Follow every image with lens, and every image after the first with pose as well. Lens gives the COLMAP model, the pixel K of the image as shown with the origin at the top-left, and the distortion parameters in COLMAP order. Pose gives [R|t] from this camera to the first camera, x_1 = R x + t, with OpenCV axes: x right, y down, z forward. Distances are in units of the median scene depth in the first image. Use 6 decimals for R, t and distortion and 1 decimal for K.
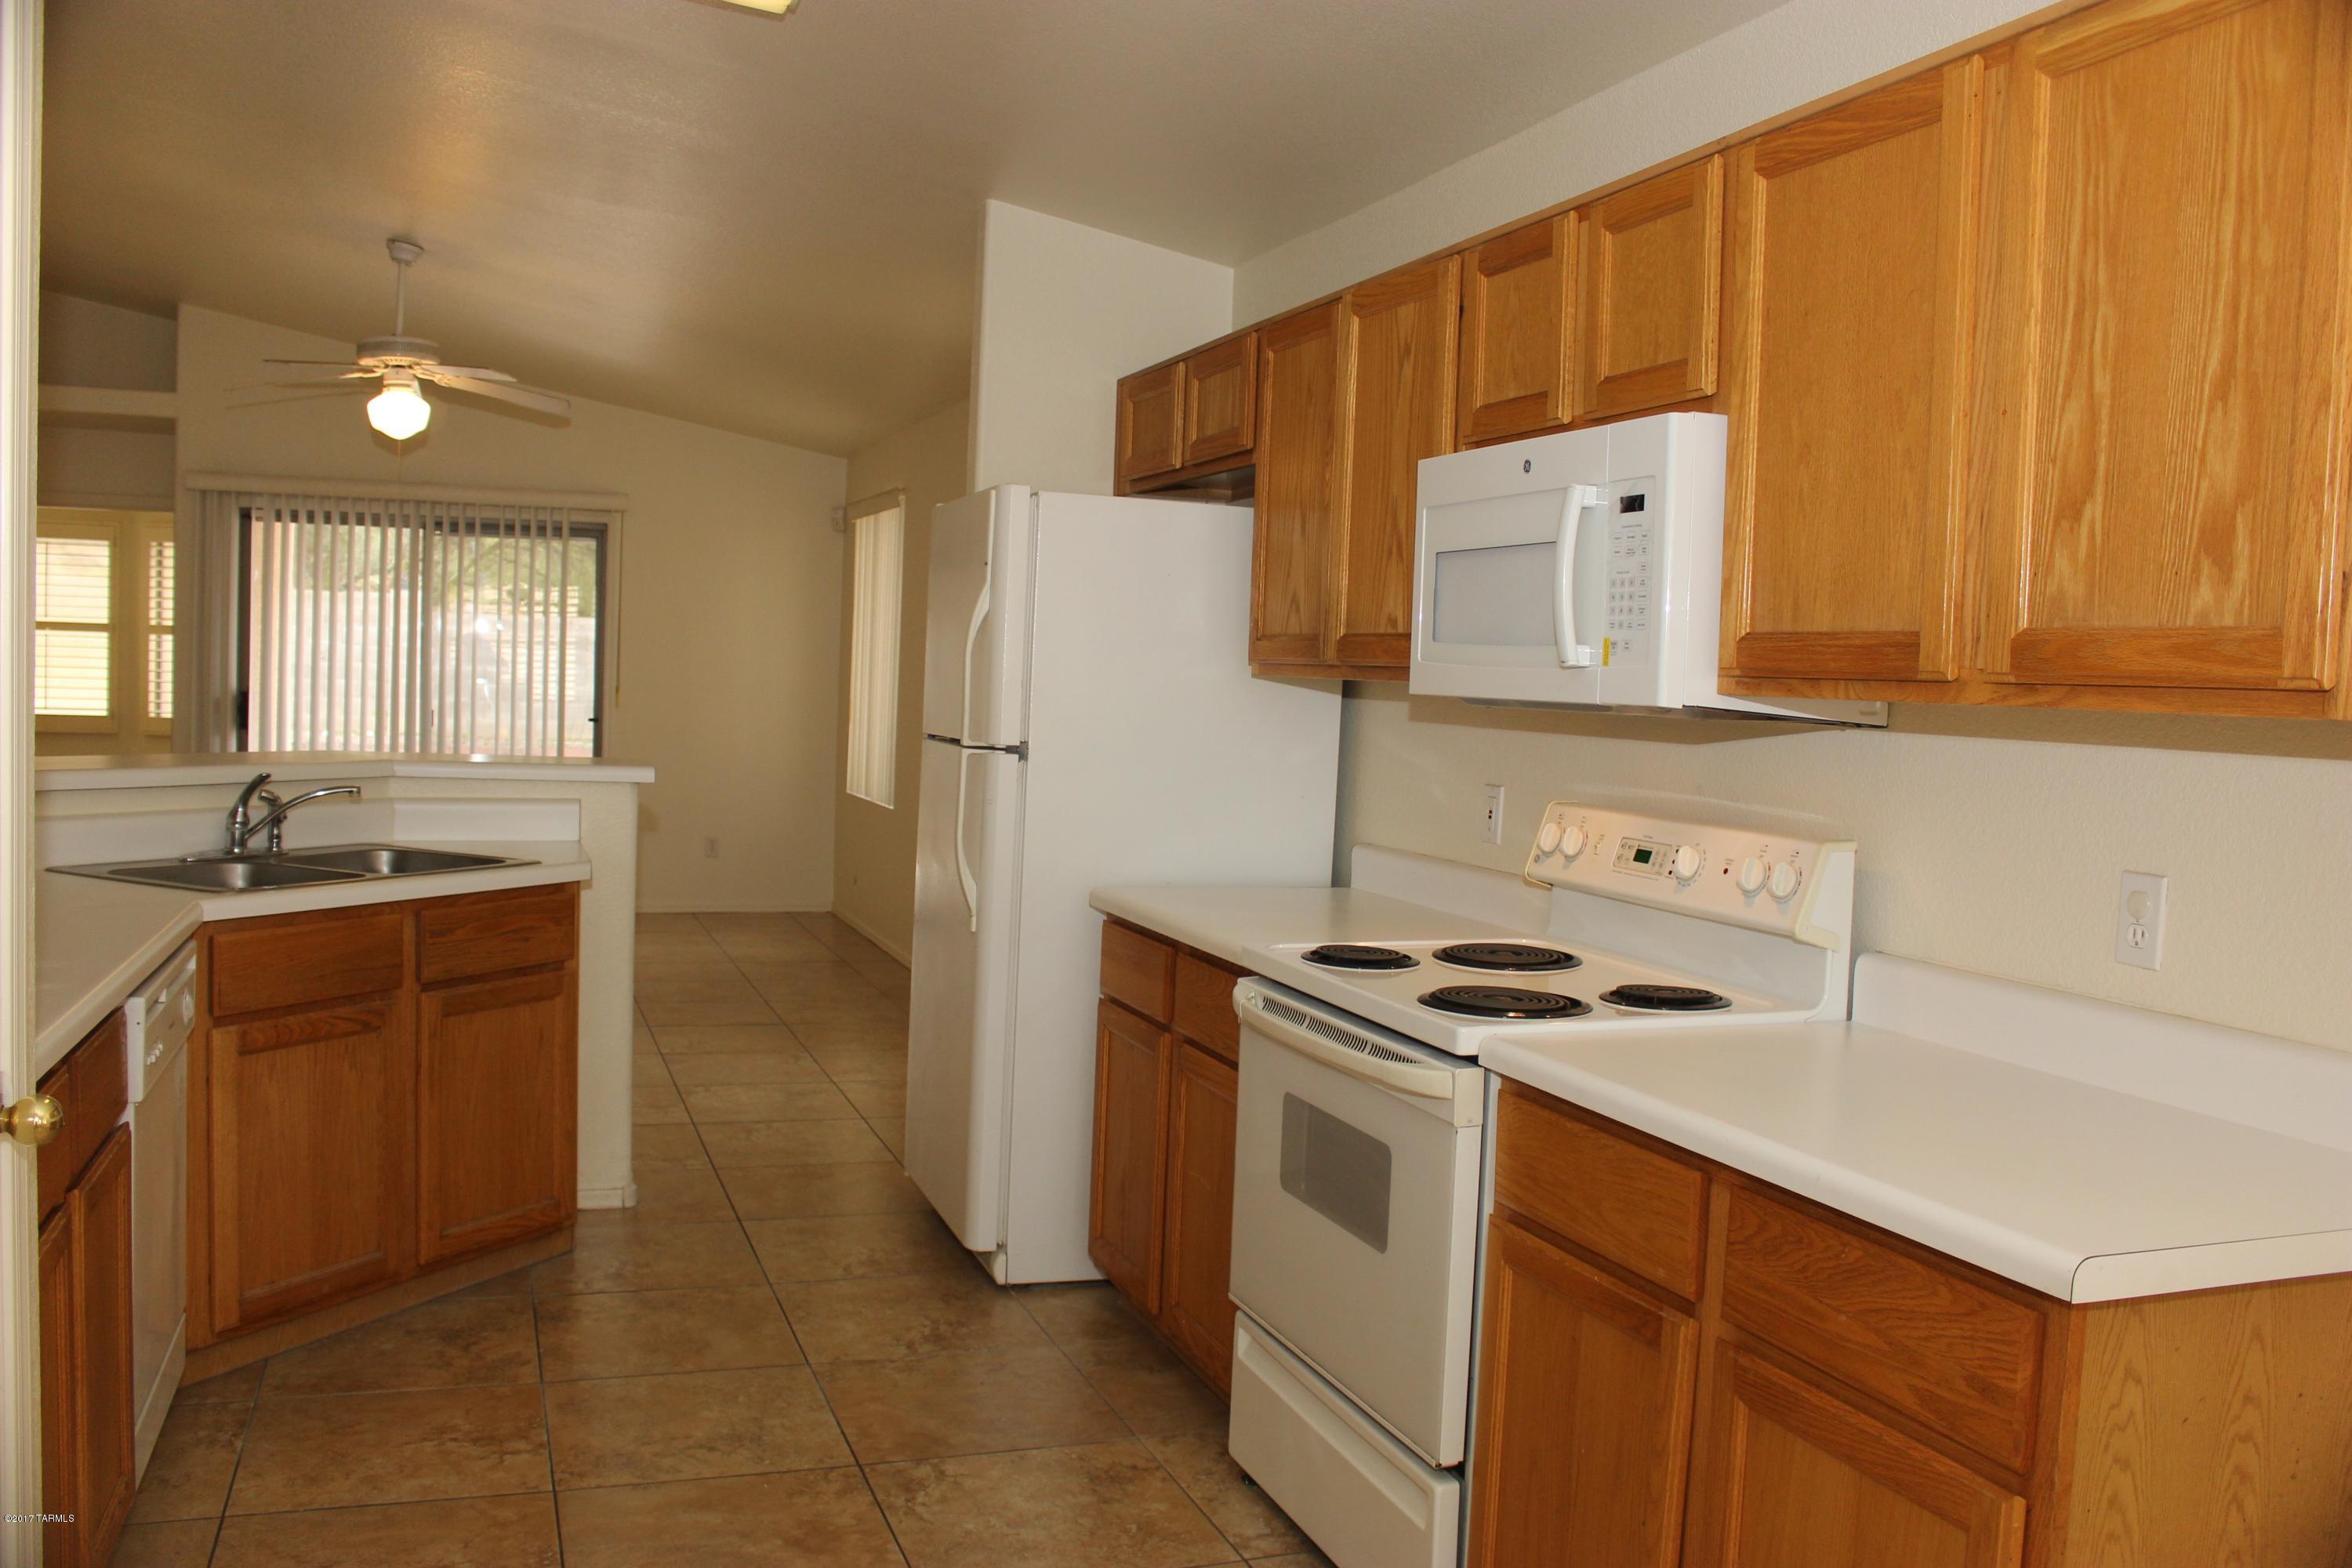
lens RADIAL K [[1963.9, 0, 1154.0], [0, 1963.9, 788.3], [0, 0, 1]] dist [-0.168354, 0.146119]
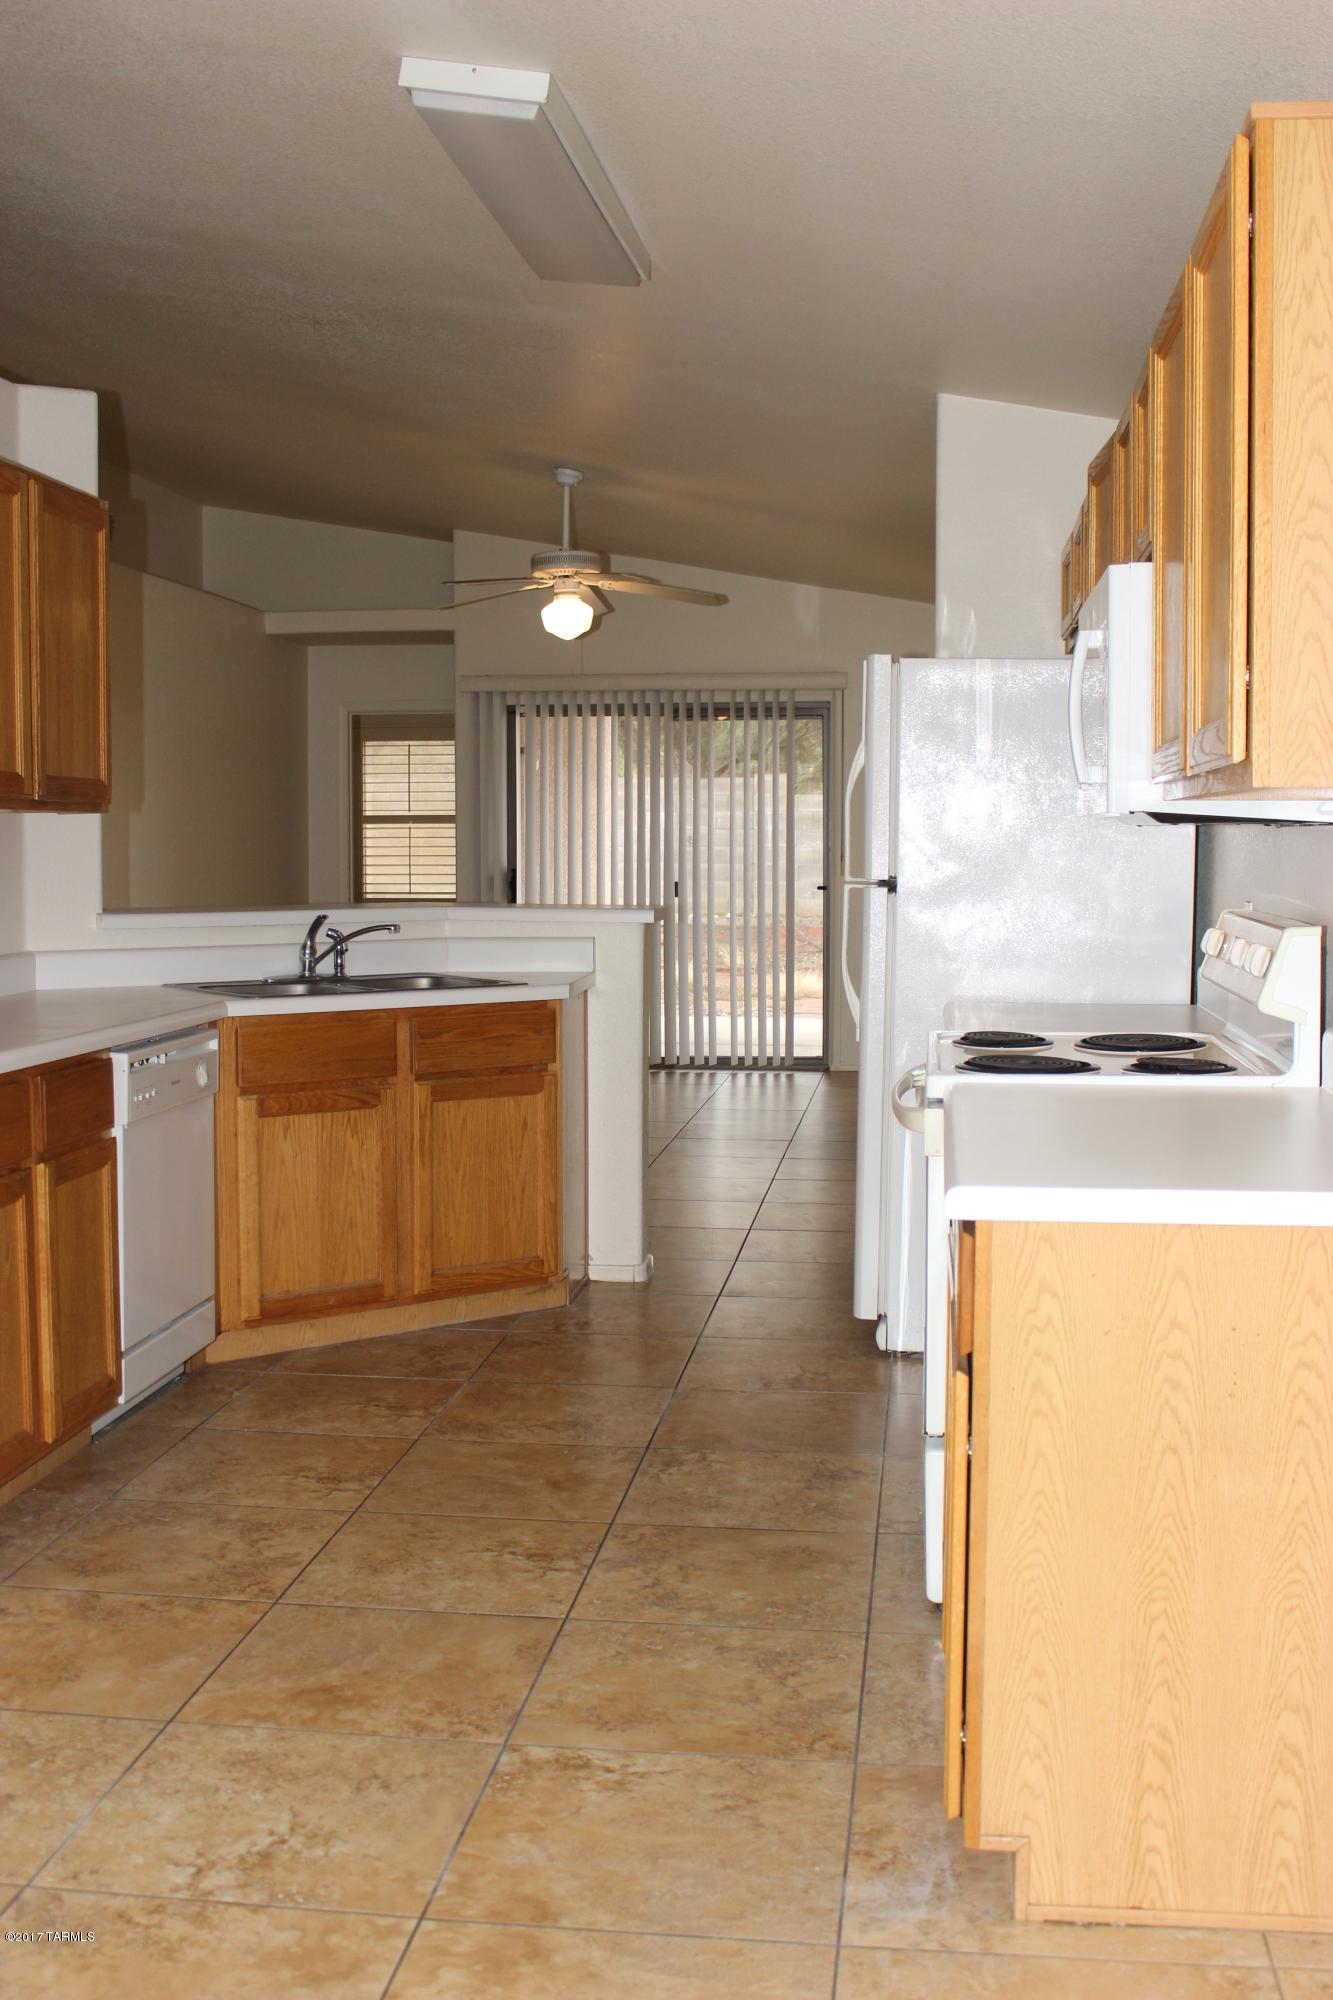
lens RADIAL K [[2121.3, 0, 663.9], [0, 2121.3, 1029.0], [0, 0, 1]] dist [-0.124347, 0.001624]
pose [[0.891523, 0.006321, -0.452931, 0.417709], [0.003666, 0.999769, 0.021168, 0.042842], [0.452961, -0.020532, 0.891294, -0.191583]]
